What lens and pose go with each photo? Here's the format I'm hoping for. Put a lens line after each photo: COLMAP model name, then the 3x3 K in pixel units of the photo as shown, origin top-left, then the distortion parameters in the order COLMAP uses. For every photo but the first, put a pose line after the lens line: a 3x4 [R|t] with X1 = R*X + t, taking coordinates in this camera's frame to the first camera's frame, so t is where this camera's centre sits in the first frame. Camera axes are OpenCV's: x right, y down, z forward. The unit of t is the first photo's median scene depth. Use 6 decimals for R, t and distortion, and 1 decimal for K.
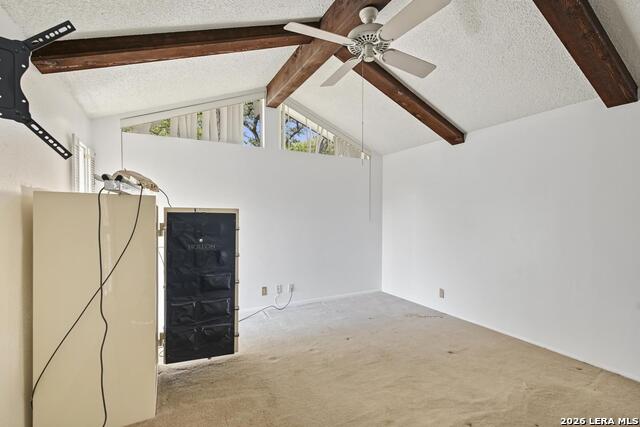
lens RADIAL K [[290.5, 0, 323.6], [0, 290.5, 215.4], [0, 0, 1]] dist [-0.003774, 0.001906]
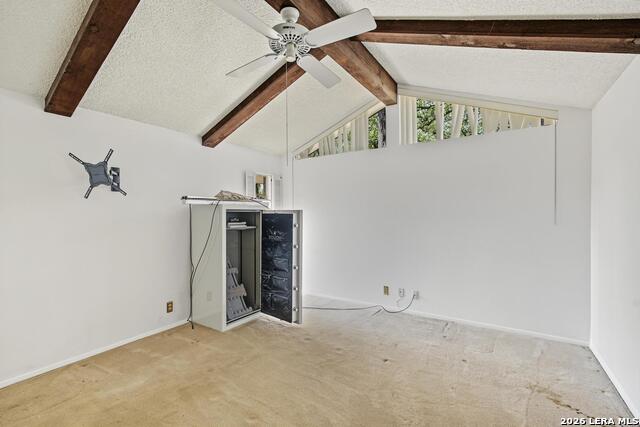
lens RADIAL K [[290.5, 0, 321.4], [0, 290.5, 212.8], [0, 0, 1]] dist [-0.003774, 0.001906]
pose [[0.470889, -0.002726, -0.882188, 0.873575], [0.004383, 0.999990, -0.000751, -0.010726], [0.882181, -0.003513, 0.470897, 0.503286]]
